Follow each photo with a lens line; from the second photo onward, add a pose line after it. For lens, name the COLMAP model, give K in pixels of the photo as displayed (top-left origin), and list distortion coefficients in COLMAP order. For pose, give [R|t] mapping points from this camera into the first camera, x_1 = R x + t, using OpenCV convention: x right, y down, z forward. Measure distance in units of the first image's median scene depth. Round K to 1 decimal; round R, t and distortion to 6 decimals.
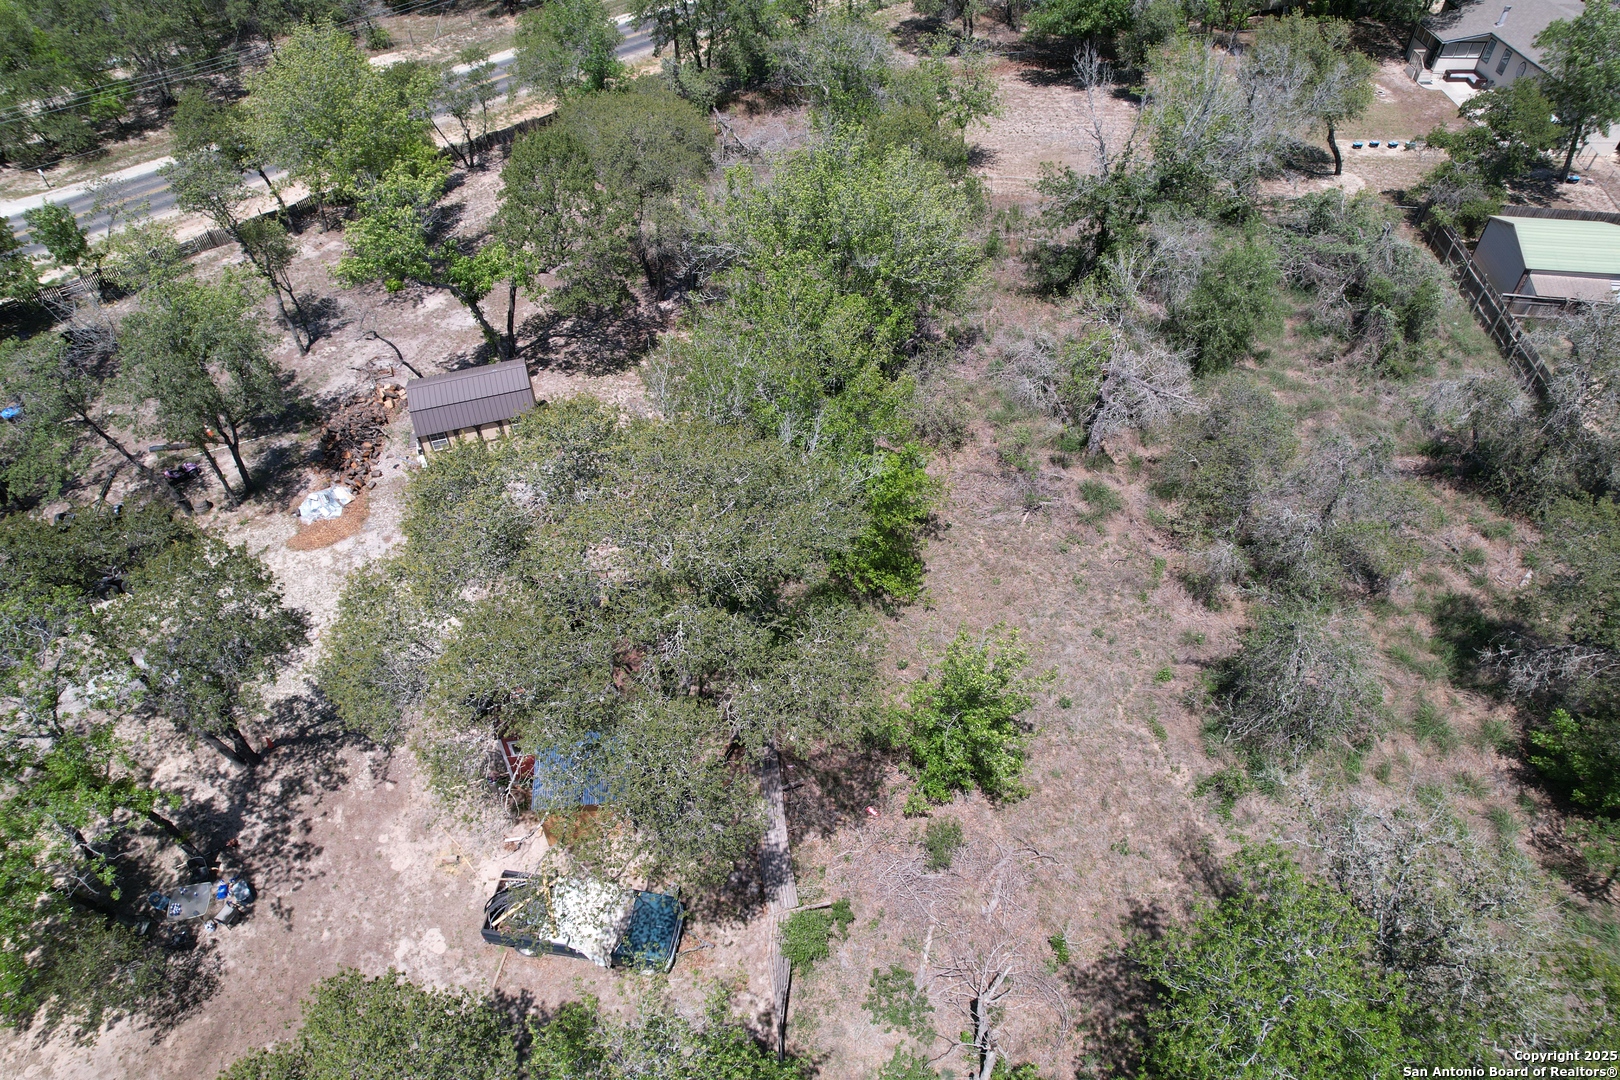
lens RADIAL K [[1033.9, 0, 814.3], [0, 1033.9, 538.6], [0, 0, 1]] dist [-0.085756, 0.079134]
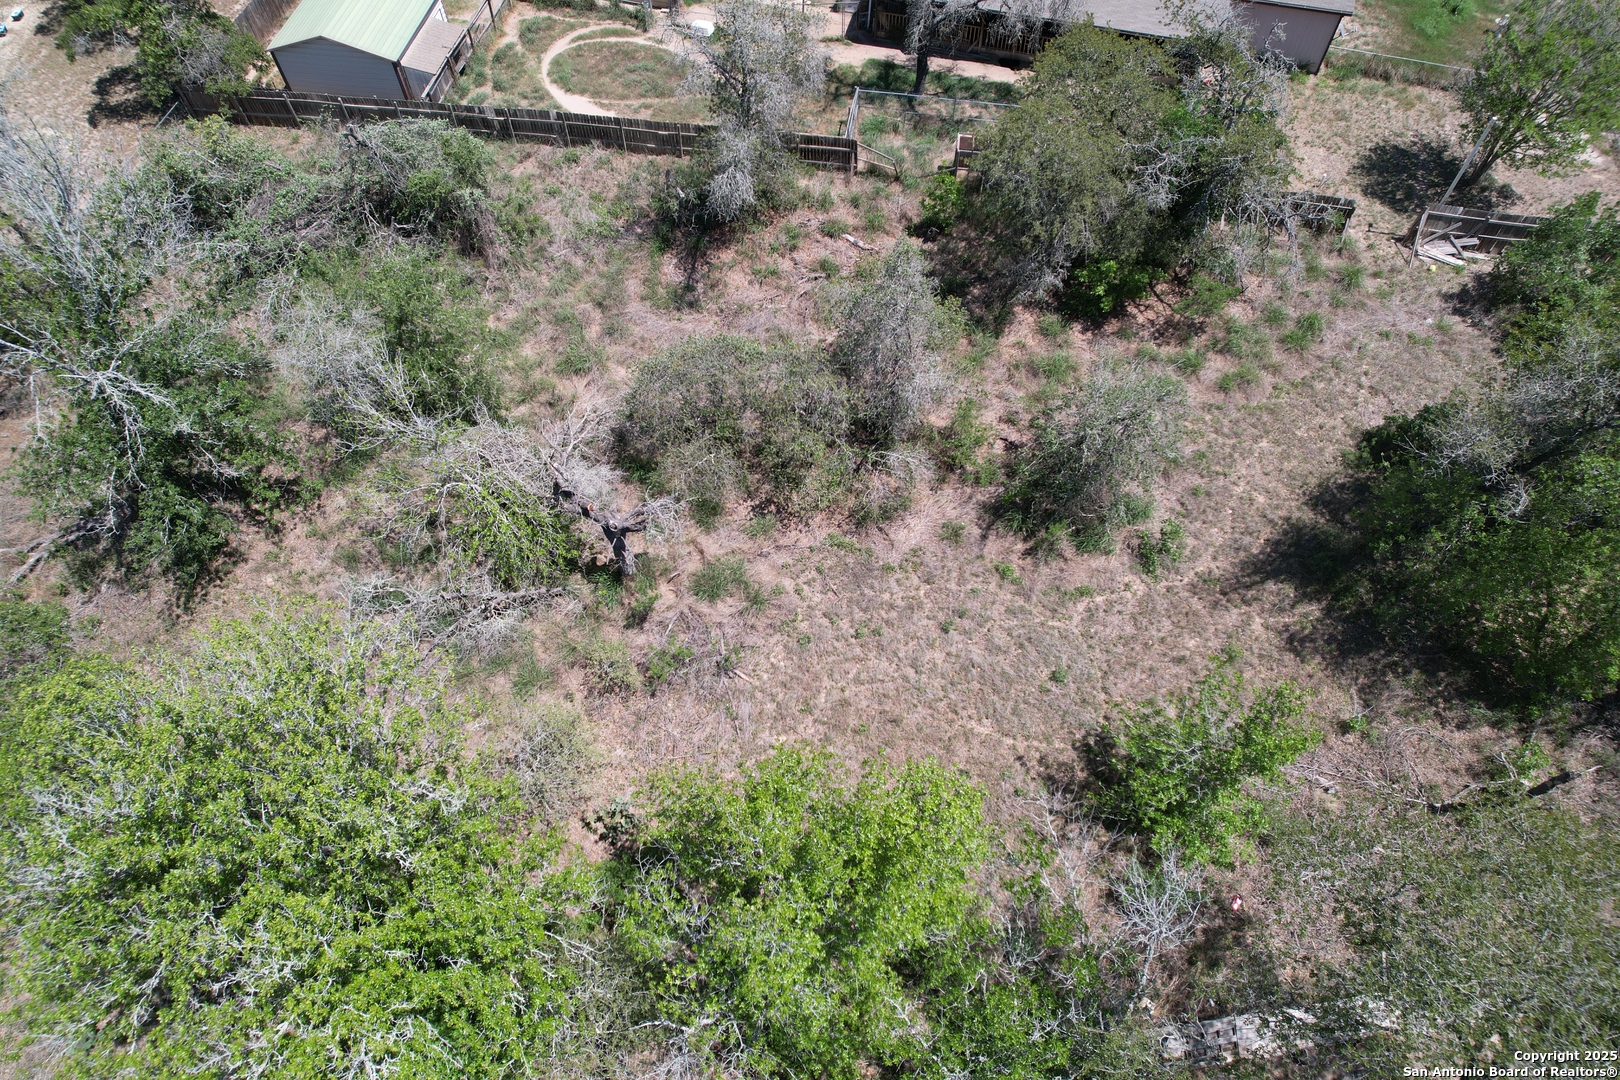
lens RADIAL K [[1036.8, 0, 813.6], [0, 1036.8, 538.3], [0, 0, 1]] dist [-0.086853, 0.079365]
pose [[-0.000328, -0.841619, 0.540072, -0.102454], [0.688934, 0.391267, 0.610147, -0.436758], [-0.724824, 0.372274, 0.579692, 0.452629]]
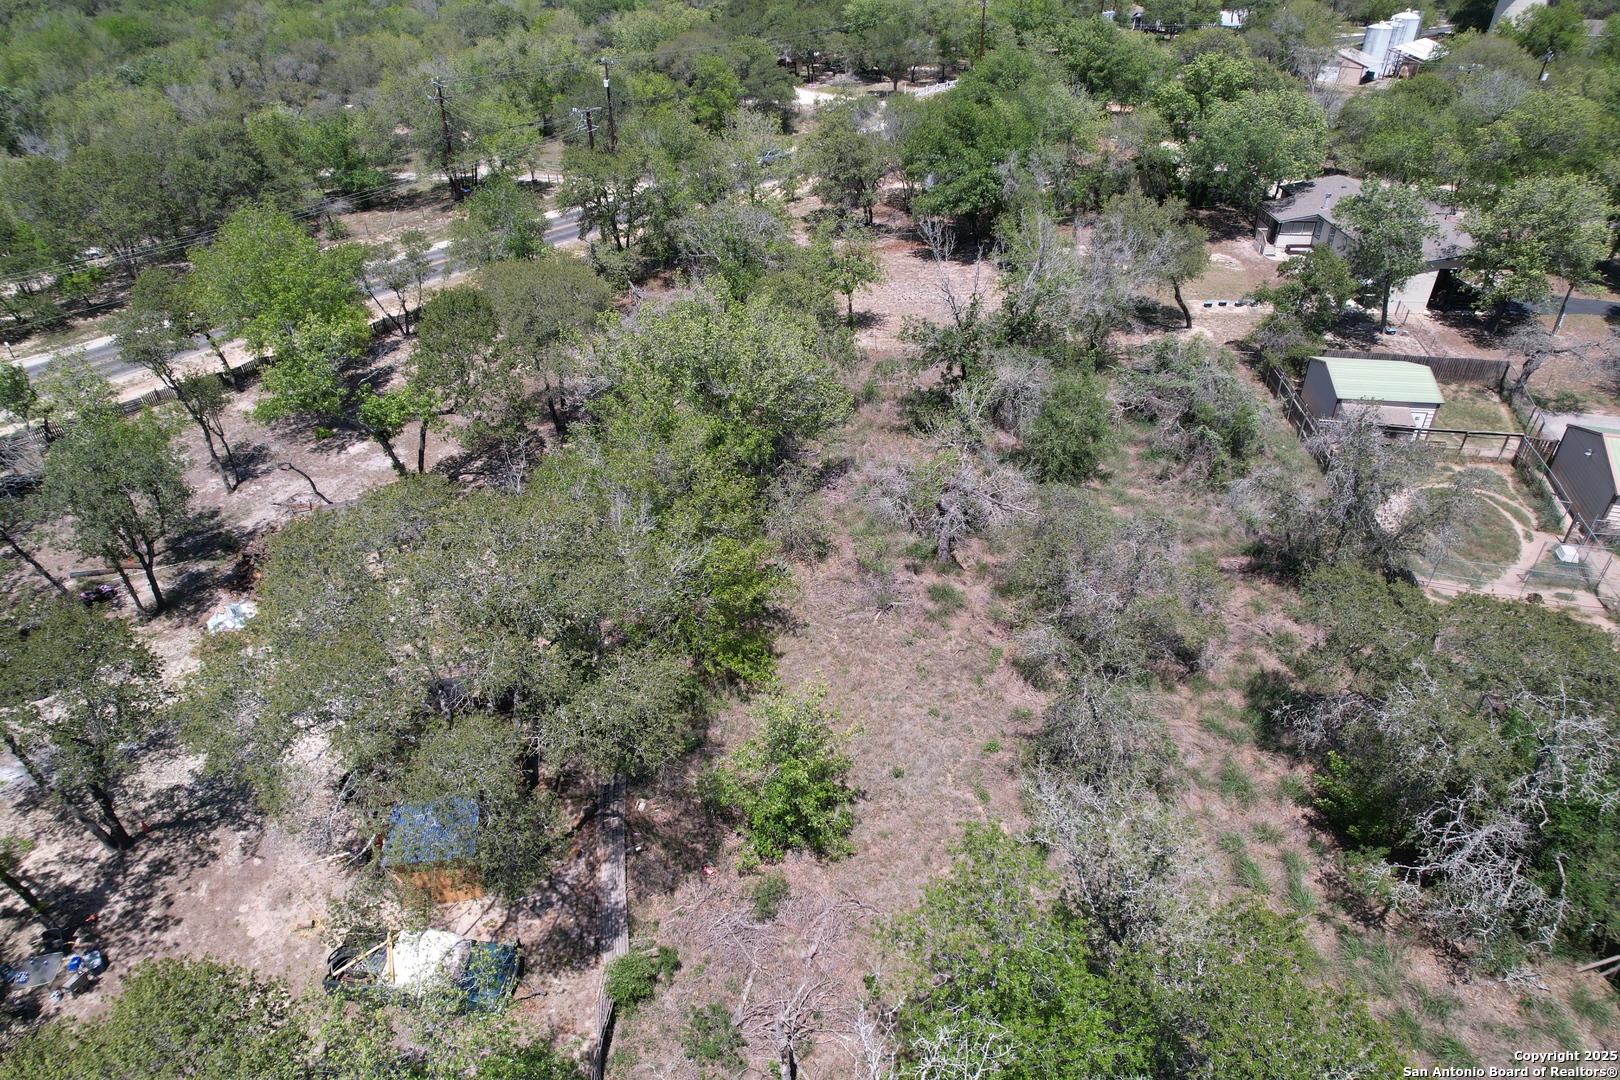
lens RADIAL K [[1033.9, 0, 814.3], [0, 1033.9, 538.6], [0, 0, 1]] dist [-0.085756, 0.079134]
pose [[0.999442, -0.017322, 0.028577, 0.099626], [0.022098, 0.984077, -0.176365, 0.081579], [-0.025067, 0.176899, 0.983910, -0.076813]]
